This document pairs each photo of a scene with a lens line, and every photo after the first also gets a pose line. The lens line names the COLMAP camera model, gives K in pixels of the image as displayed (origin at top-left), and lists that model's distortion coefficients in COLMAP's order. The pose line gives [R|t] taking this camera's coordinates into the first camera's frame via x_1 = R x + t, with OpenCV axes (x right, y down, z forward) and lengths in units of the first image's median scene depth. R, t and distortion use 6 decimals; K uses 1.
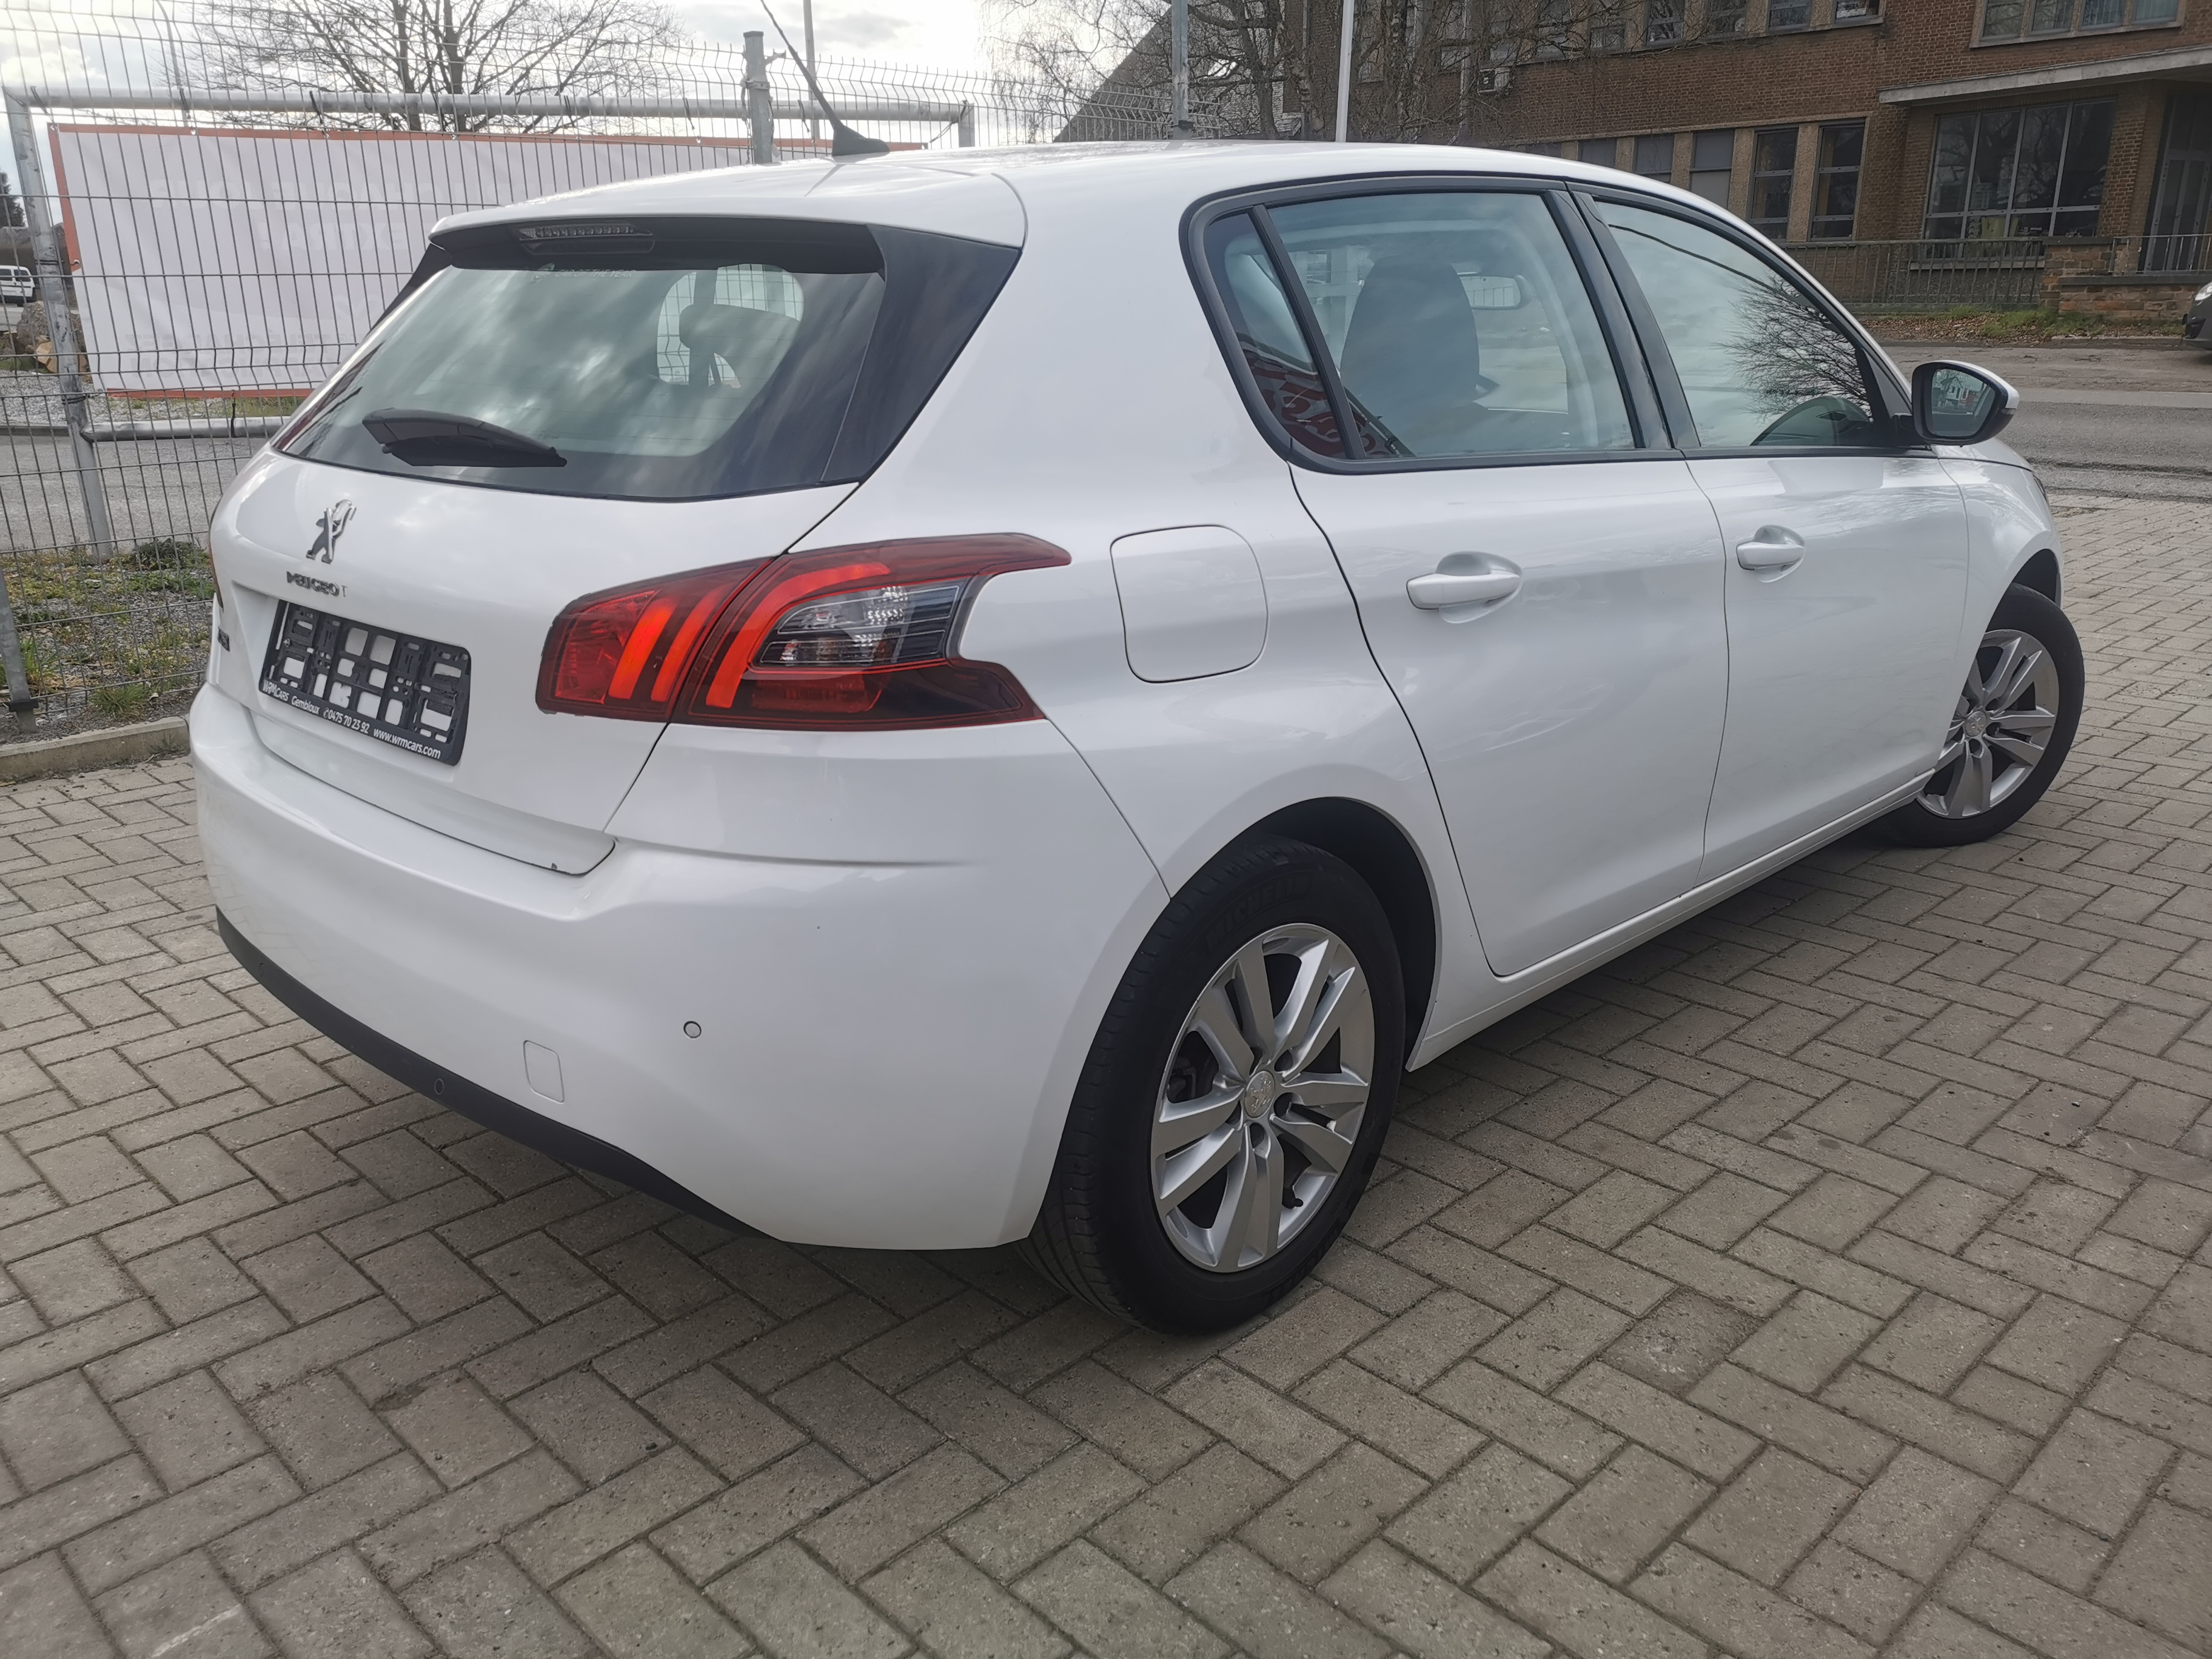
lens RADIAL K [[1695.7, 0, 1110.2], [0, 1695.7, 829.2], [0, 0, 1]] dist [0.013768, 0.000417]
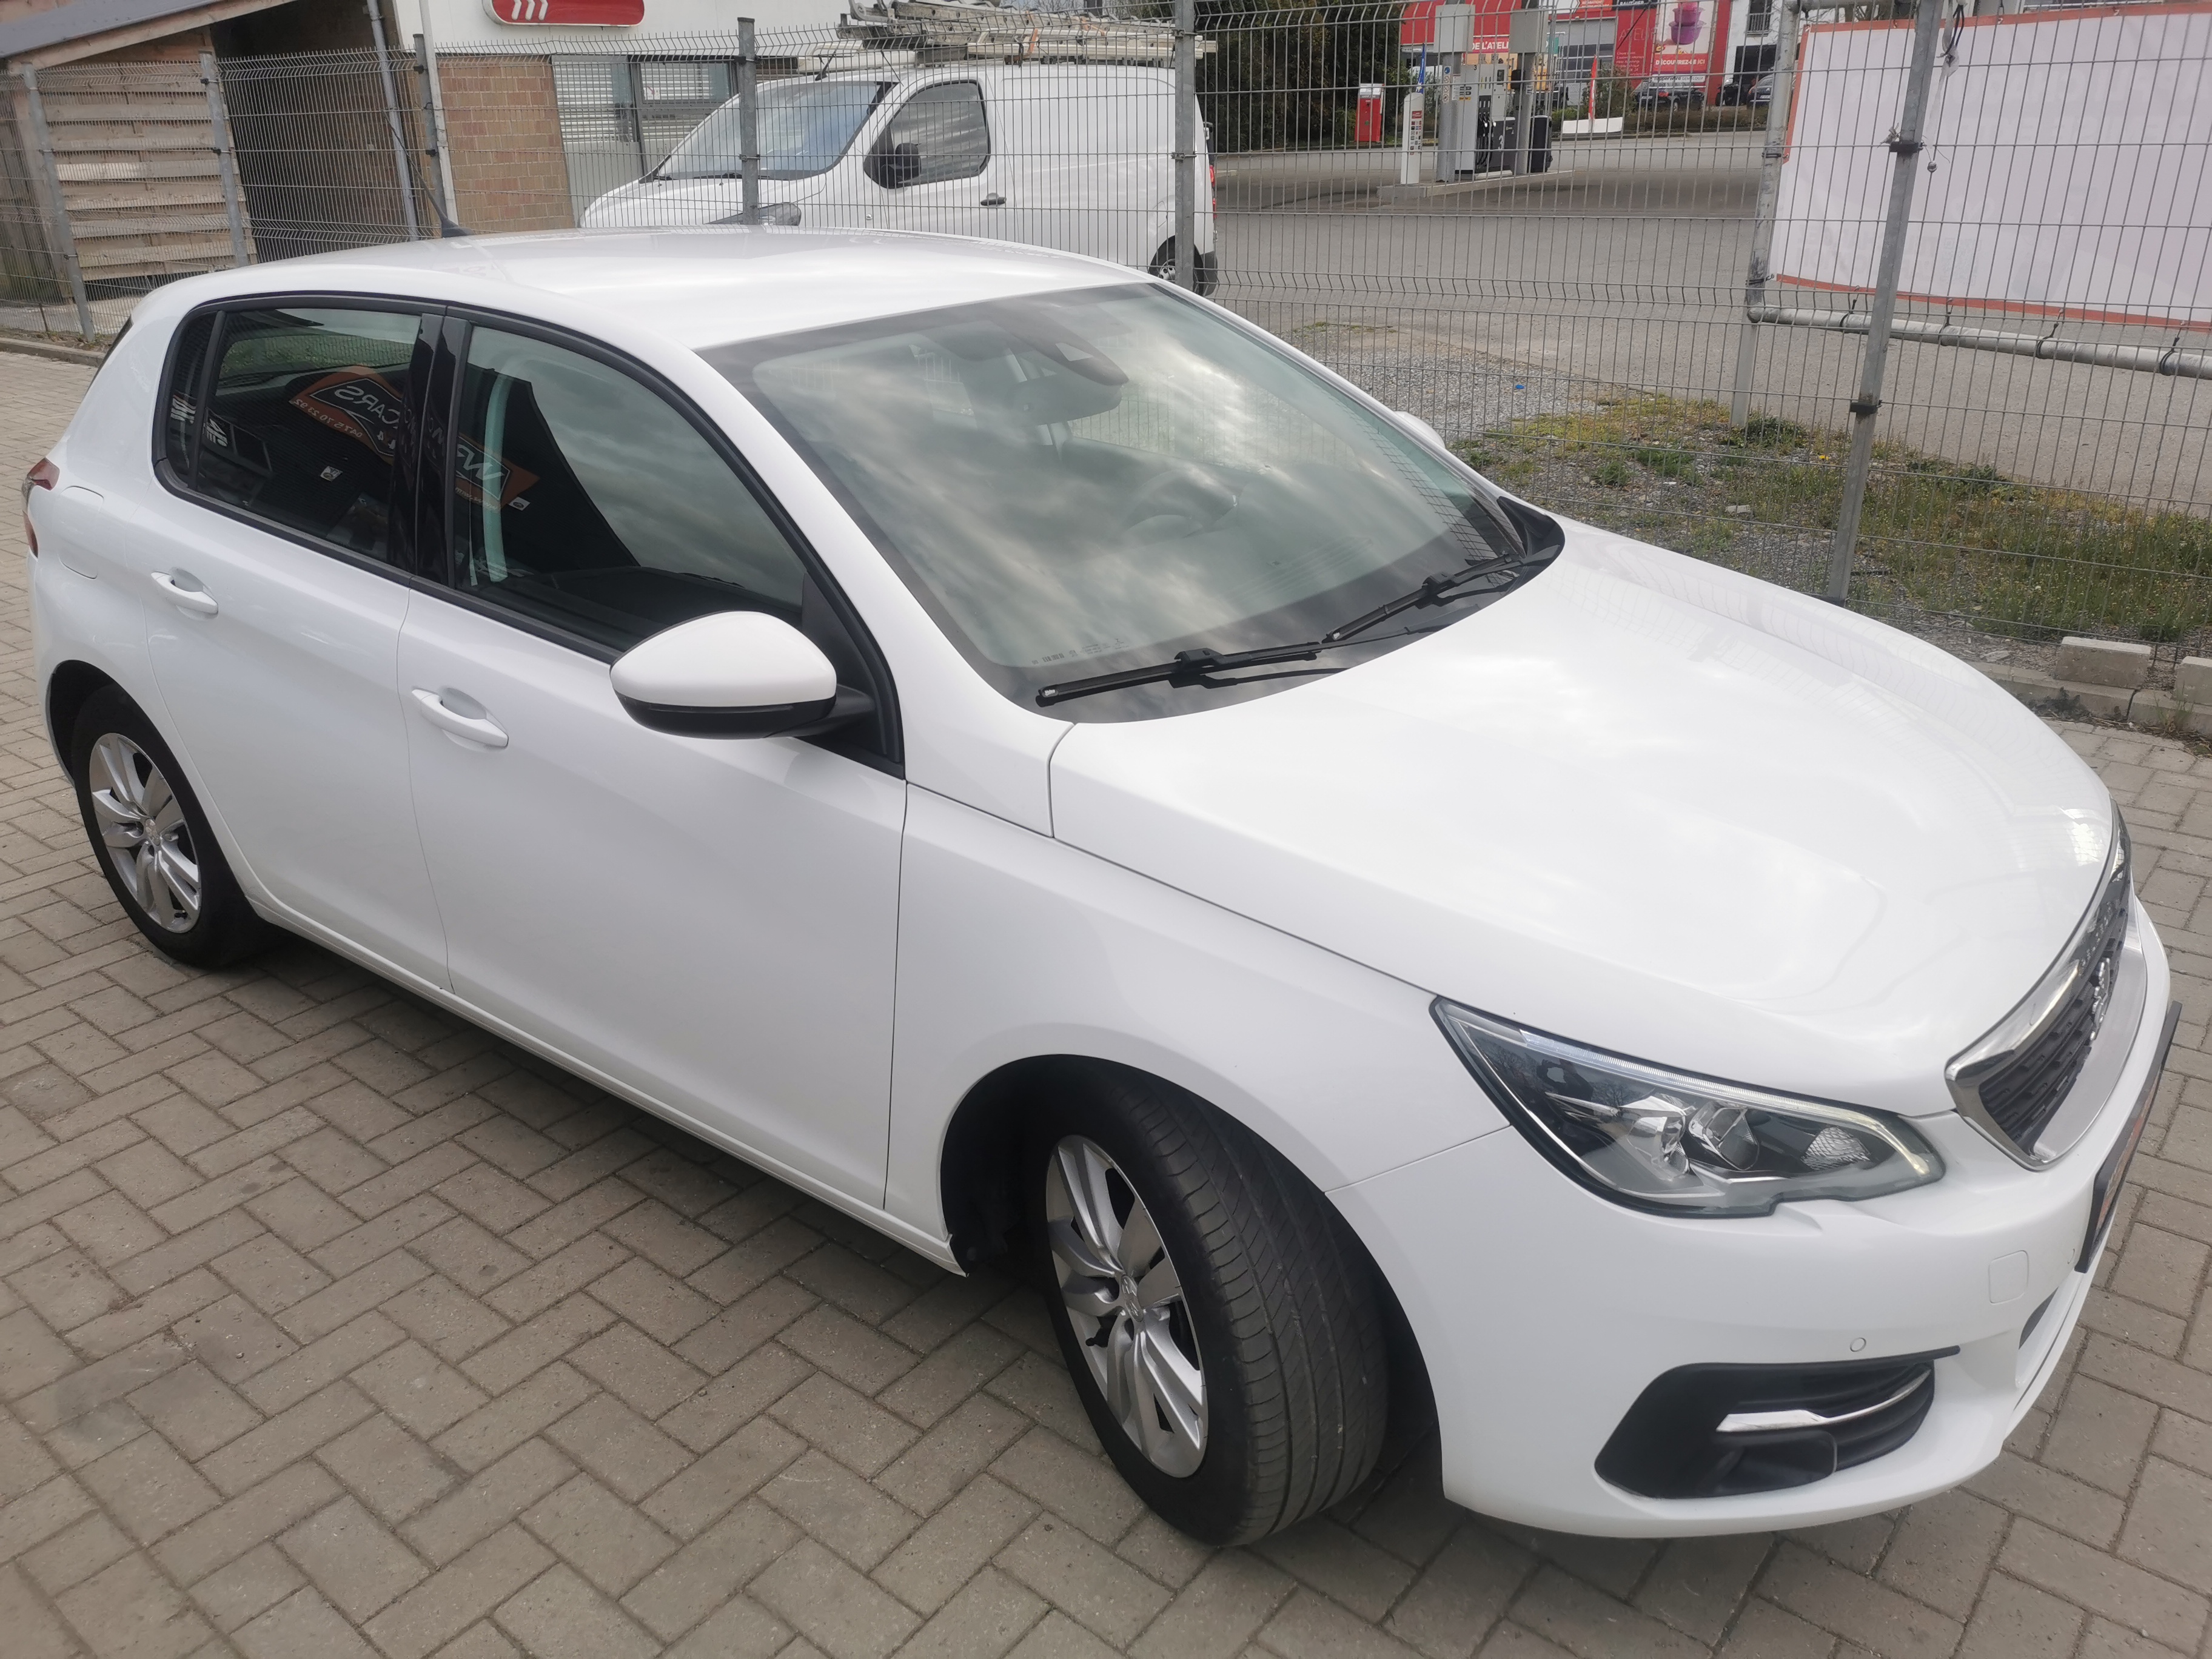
lens RADIAL K [[1695.7, 0, 1107.1], [0, 1695.7, 831.2], [0, 0, 1]] dist [0.013768, 0.000417]
pose [[0.116392, 0.399561, -0.909287, 1.342816], [-0.284130, 0.890644, 0.354999, -0.558013], [0.951695, 0.217037, 0.217191, 1.171161]]
